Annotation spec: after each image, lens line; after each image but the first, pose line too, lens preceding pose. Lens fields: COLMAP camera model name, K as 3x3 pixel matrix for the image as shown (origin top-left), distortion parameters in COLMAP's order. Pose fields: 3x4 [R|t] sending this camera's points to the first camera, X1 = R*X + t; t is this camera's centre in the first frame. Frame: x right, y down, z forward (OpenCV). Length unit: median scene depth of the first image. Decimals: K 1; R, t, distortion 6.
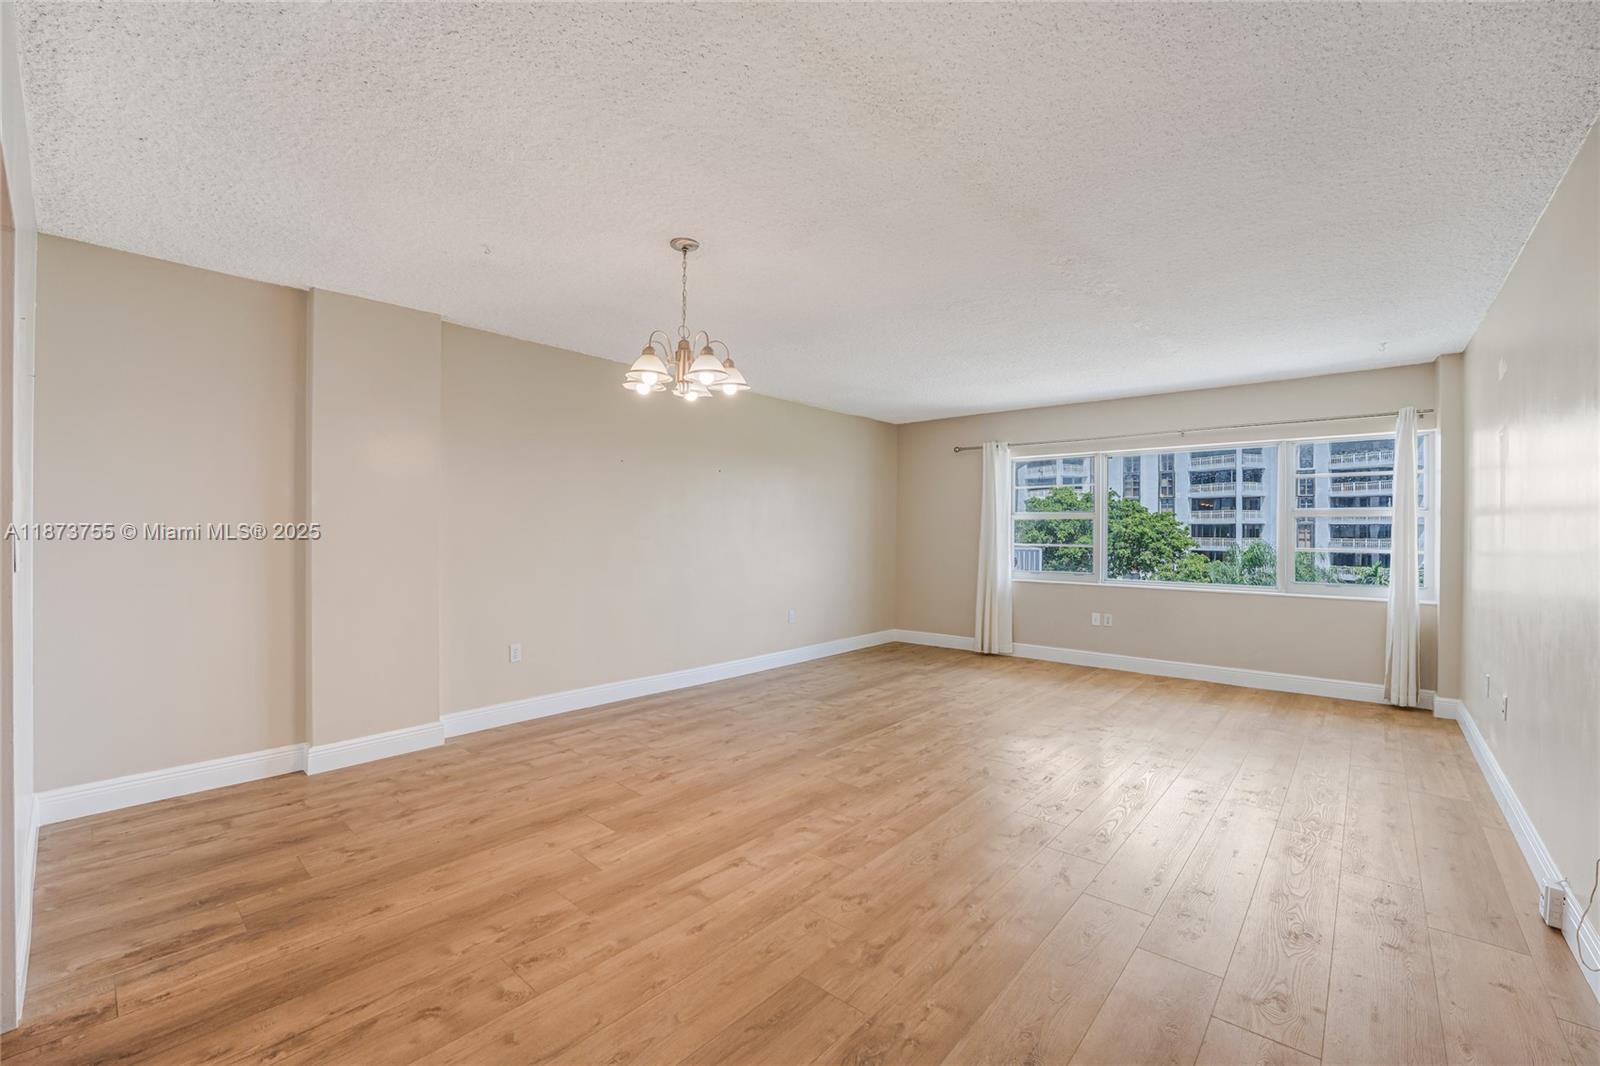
lens RADIAL K [[660.5, 0, 803.7], [0, 660.5, 518.5], [0, 0, 1]] dist [-0.027822, 0.003142]
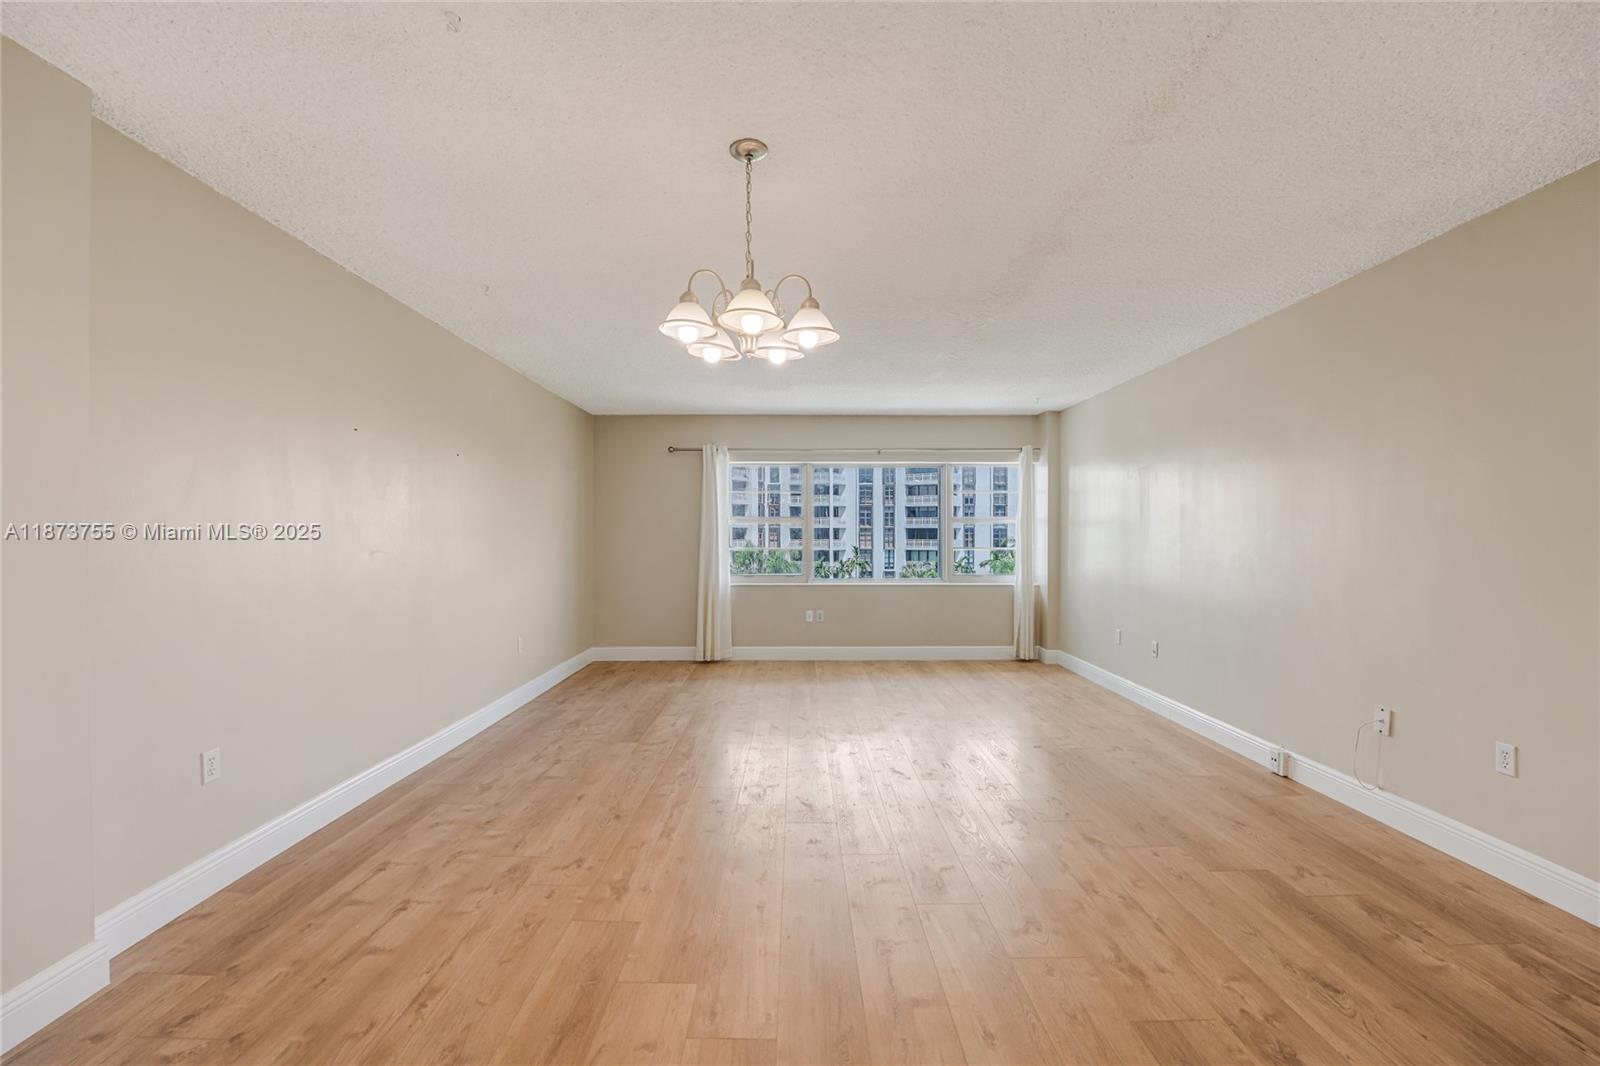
lens RADIAL K [[660.5, 0, 797.6], [0, 660.5, 530.2], [0, 0, 1]] dist [-0.027822, 0.003142]
pose [[0.754765, -0.001433, 0.655993, -0.457818], [-0.006818, 0.999926, 0.010030, -0.000639], [-0.655959, -0.012043, 0.754700, 0.298620]]
